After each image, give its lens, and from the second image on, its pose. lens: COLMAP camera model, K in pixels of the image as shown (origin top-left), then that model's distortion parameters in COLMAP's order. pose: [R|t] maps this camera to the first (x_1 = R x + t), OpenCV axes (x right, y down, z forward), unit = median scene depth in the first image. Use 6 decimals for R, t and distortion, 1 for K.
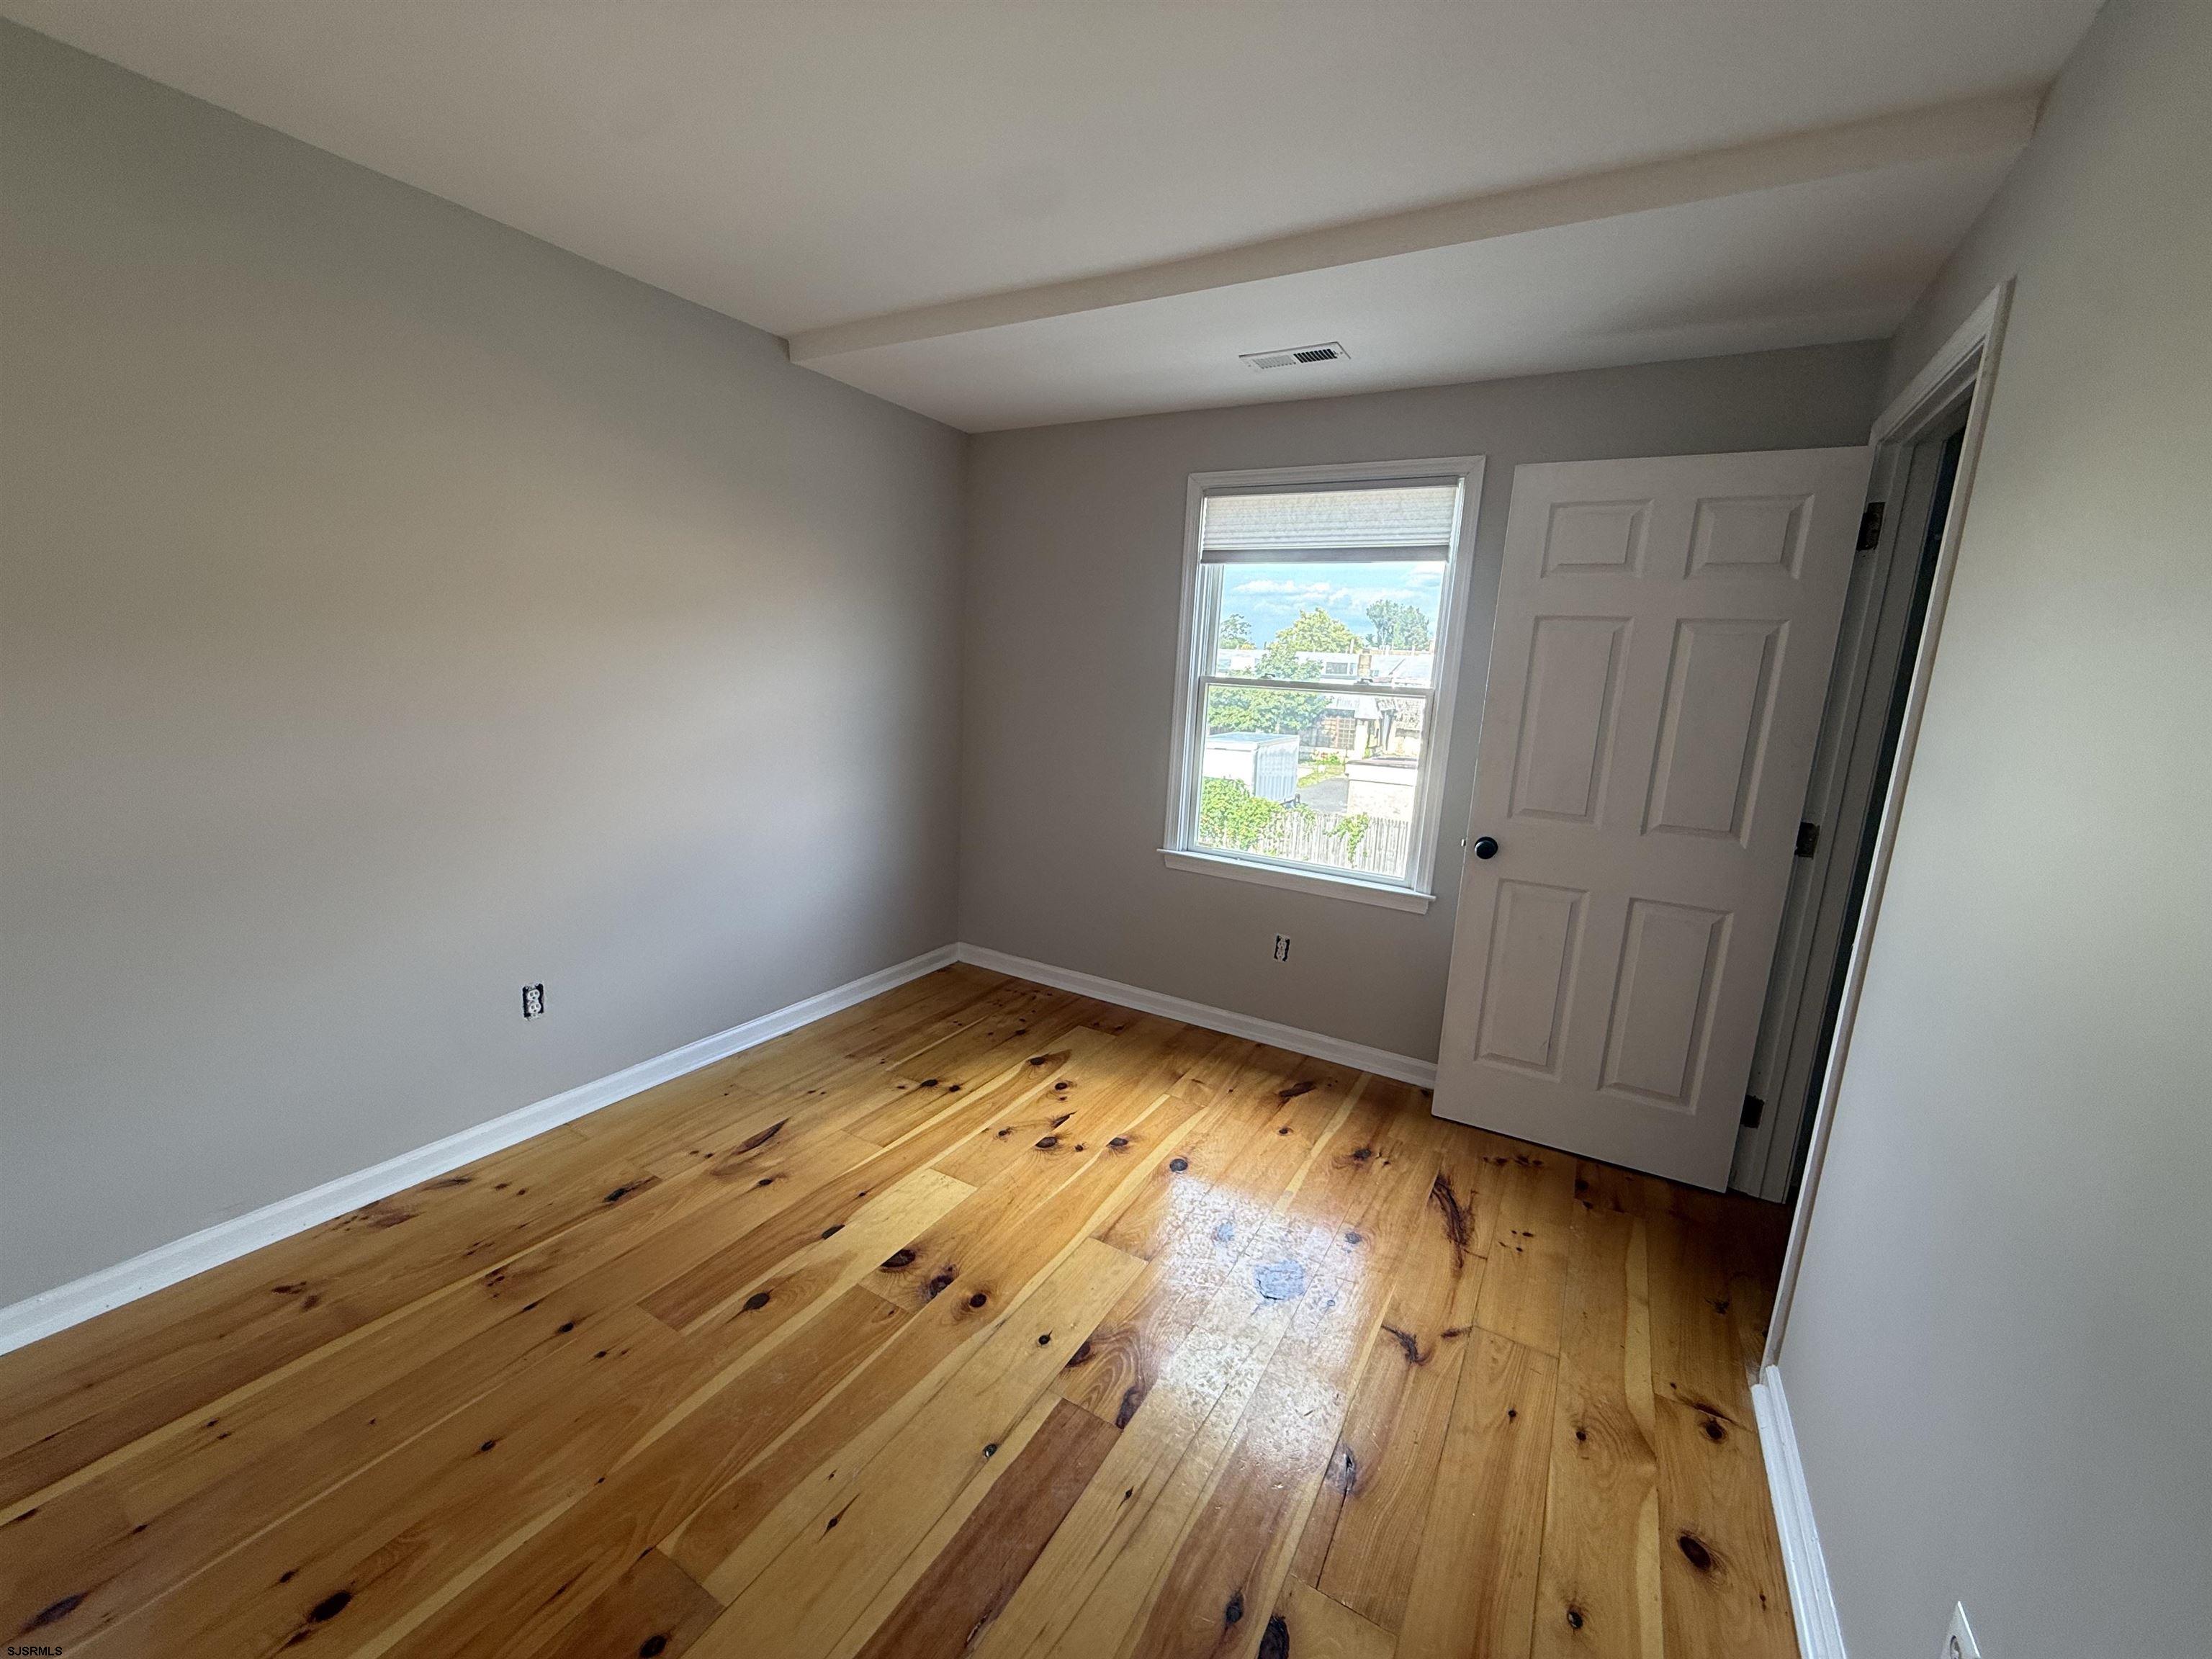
lens RADIAL K [[880.2, 0, 1102.2], [0, 880.2, 829.0], [0, 0, 1]] dist [-0.000450, 0.000698]
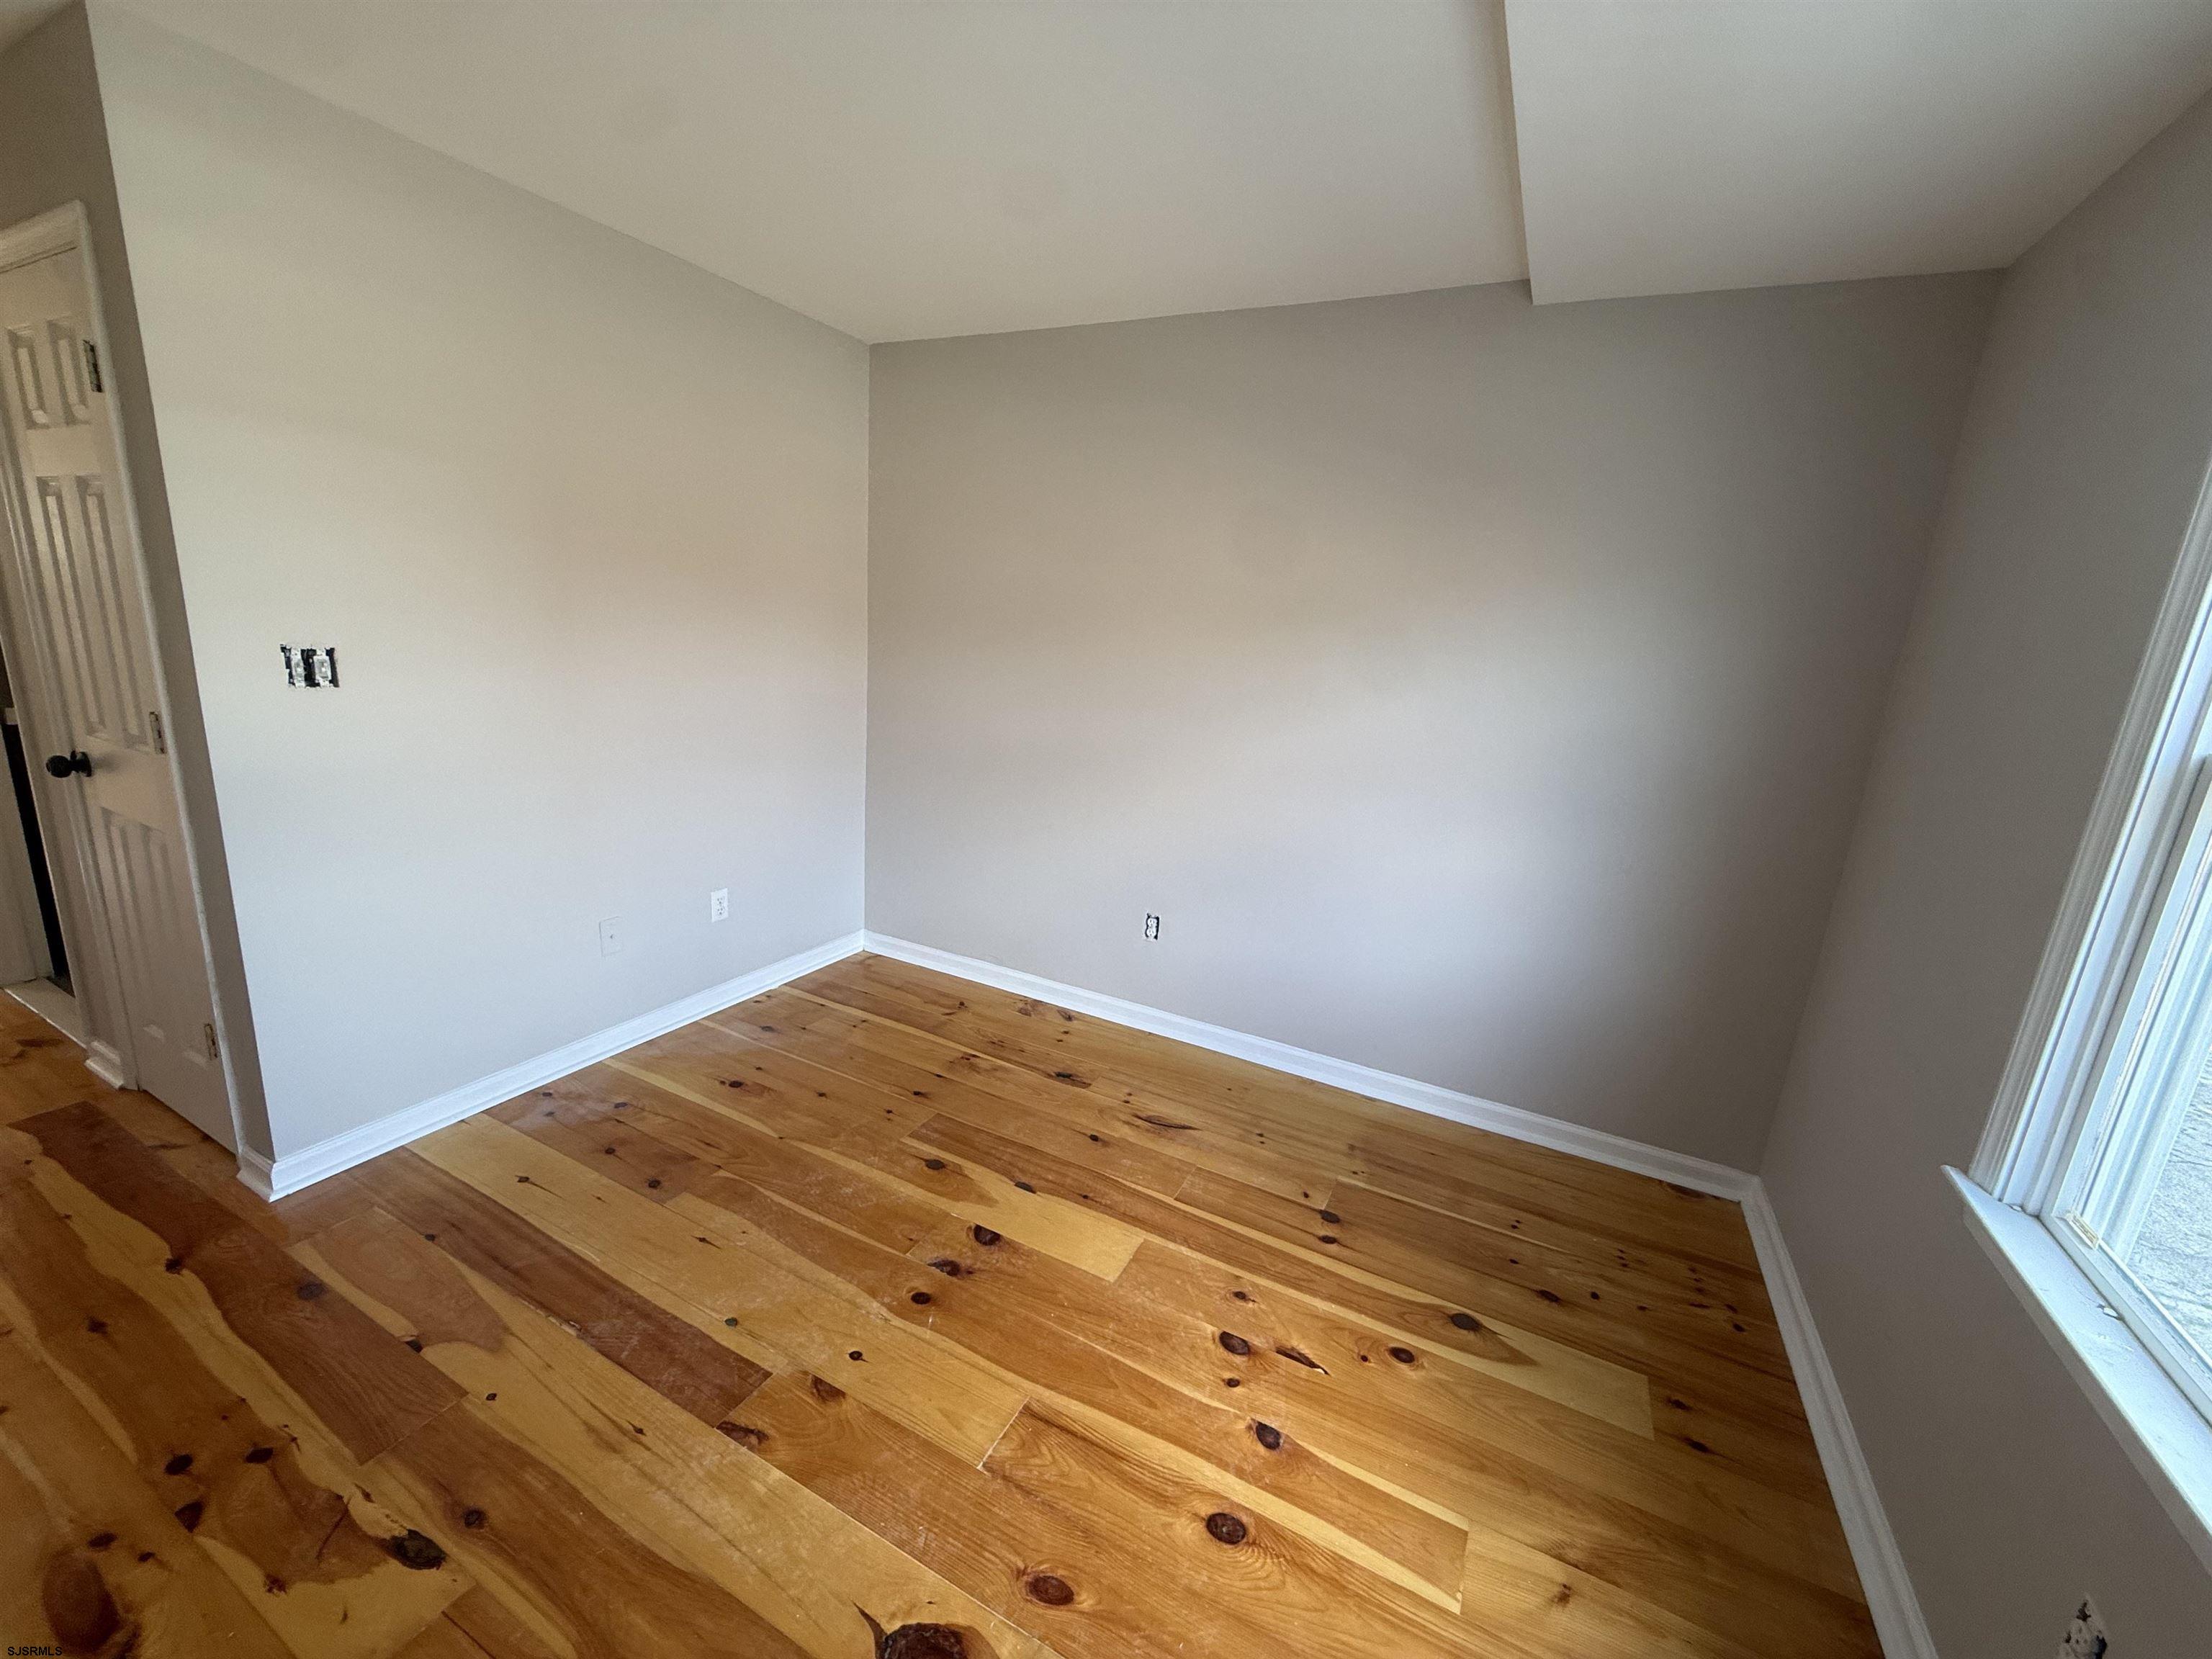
lens RADIAL K [[880.2, 0, 1102.2], [0, 880.2, 829.0], [0, 0, 1]] dist [-0.000450, 0.000698]
pose [[0.056018, 0.184841, -0.981171, 0.641386], [-0.249383, 0.954156, 0.165514, -0.149150], [0.966783, 0.235415, 0.099546, 0.858635]]
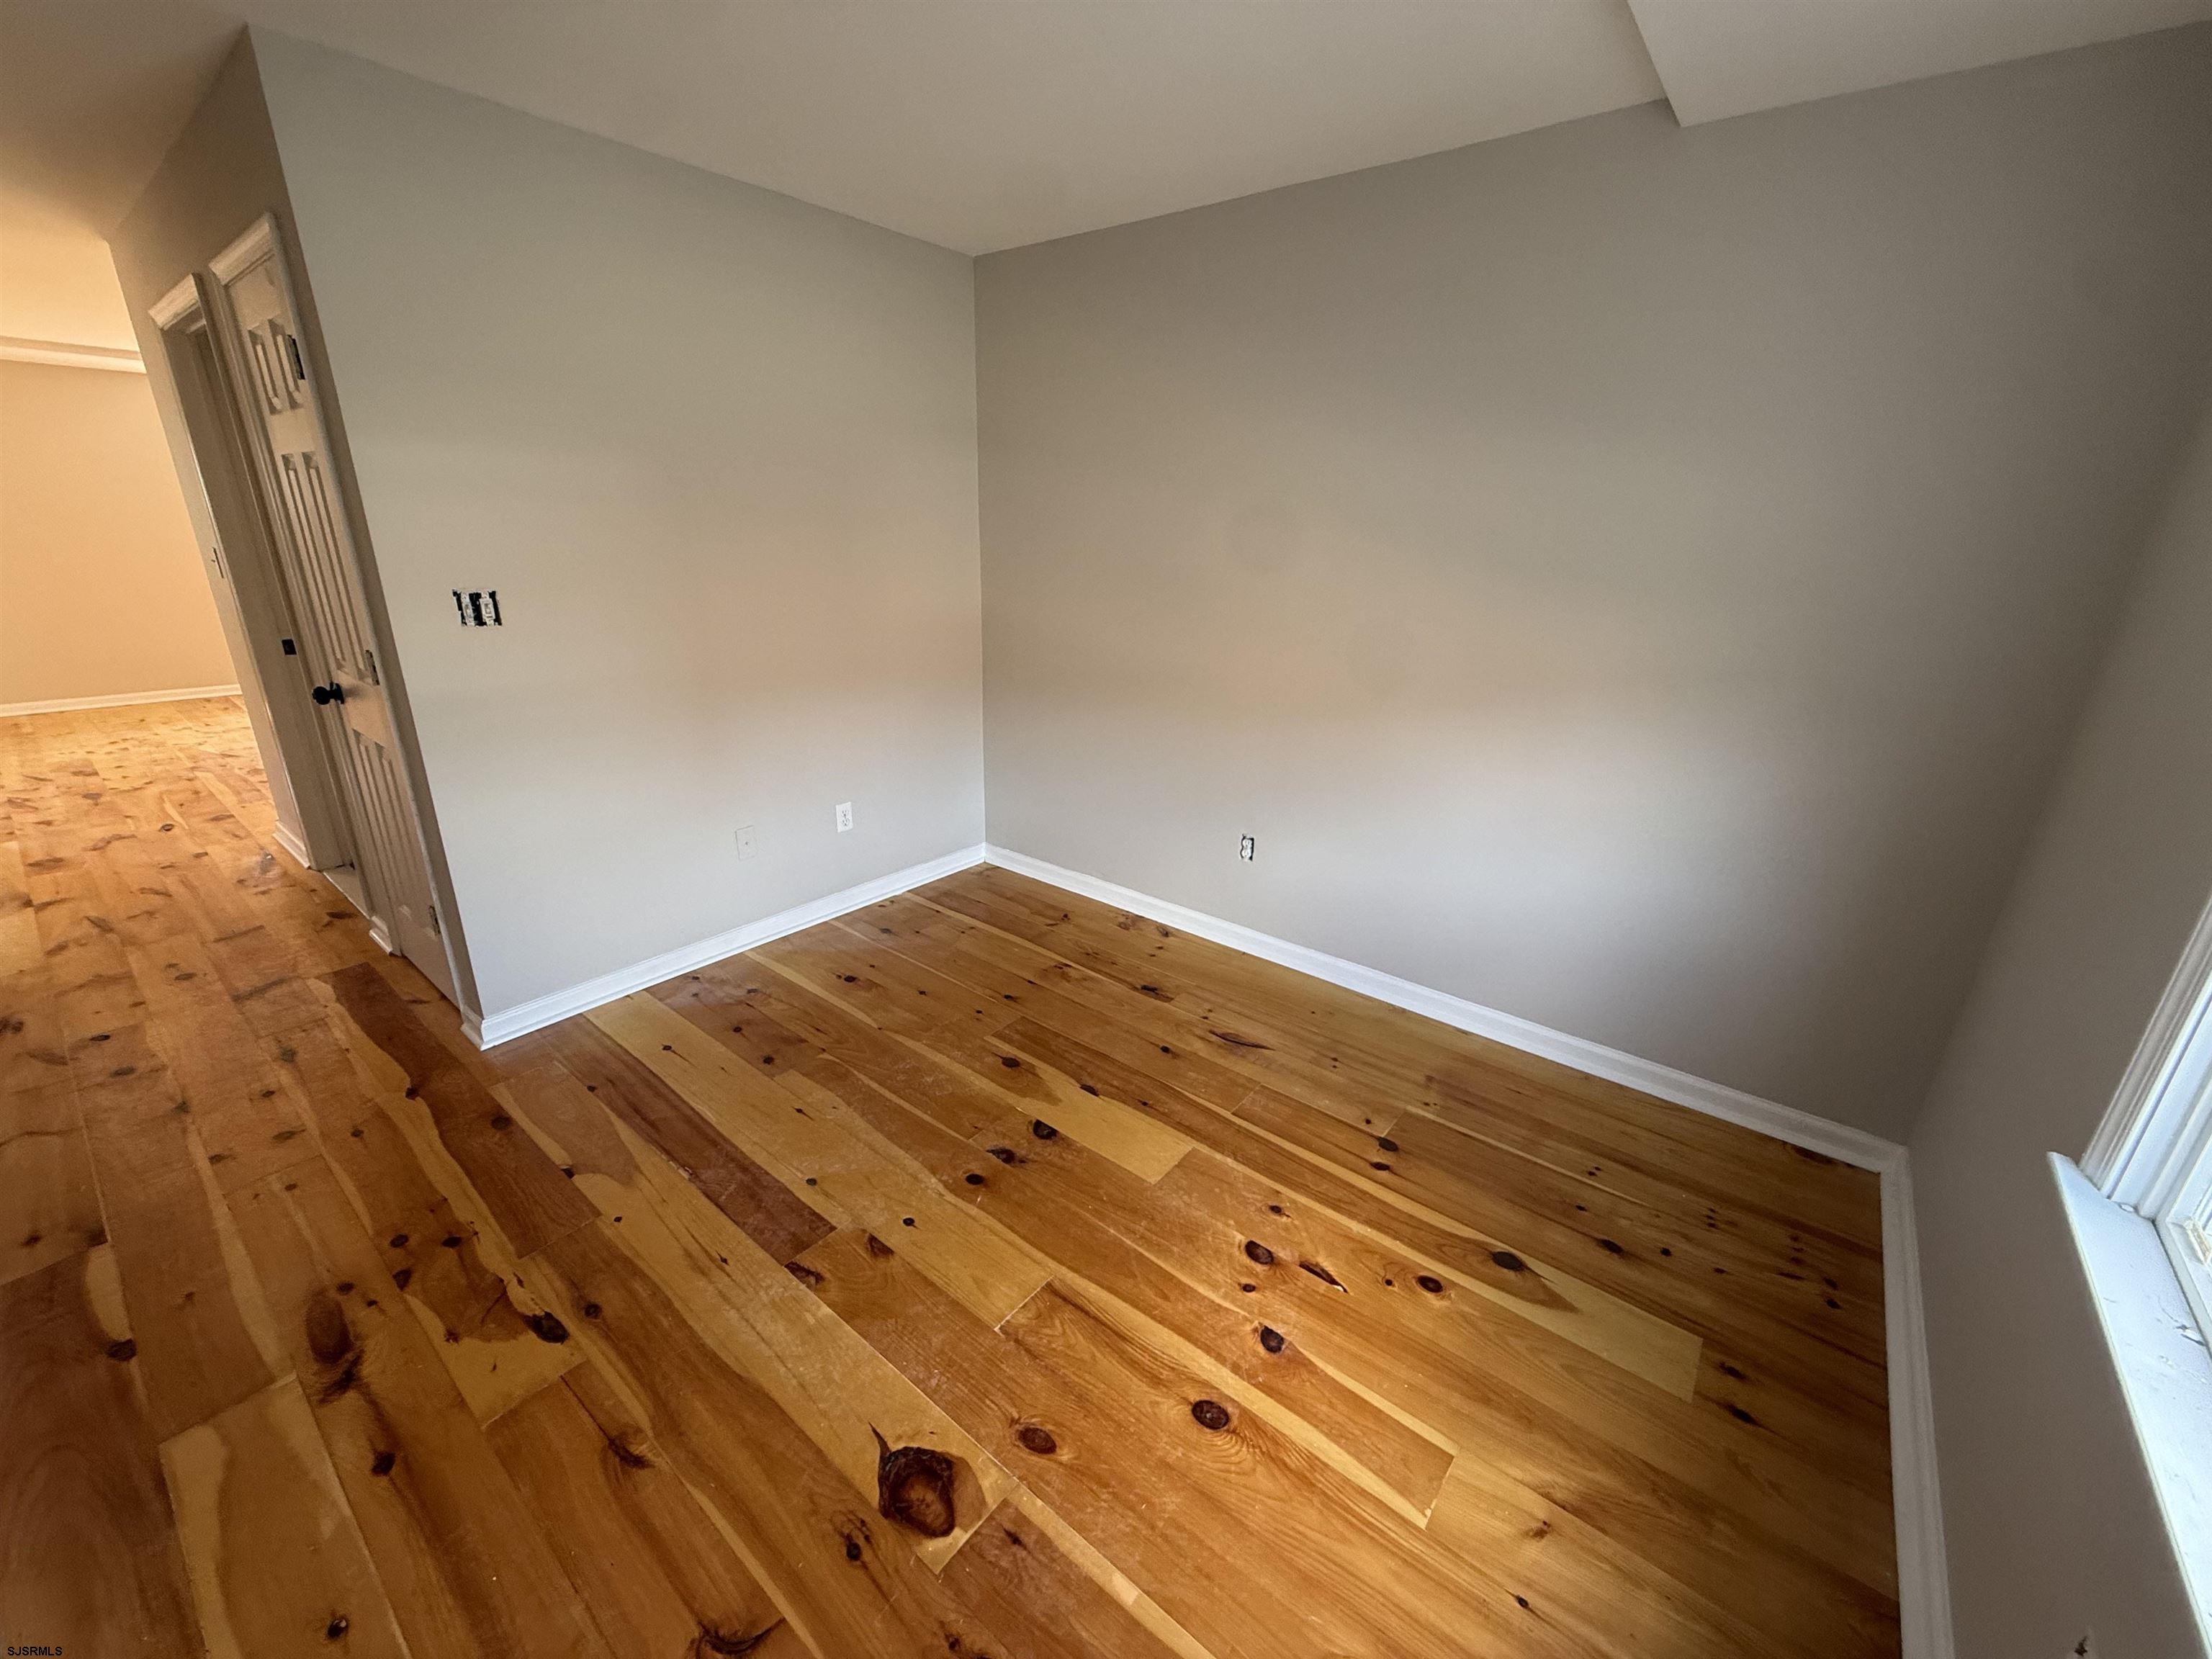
lens RADIAL K [[881.3, 0, 1103.5], [0, 881.3, 827.4], [0, 0, 1]] dist [0.000422, 0.000654]
pose [[-0.146832, 0.275298, -0.950080, 0.646100], [-0.213181, 0.929111, 0.302169, -0.190635], [0.965916, 0.246907, -0.077735, 0.994452]]
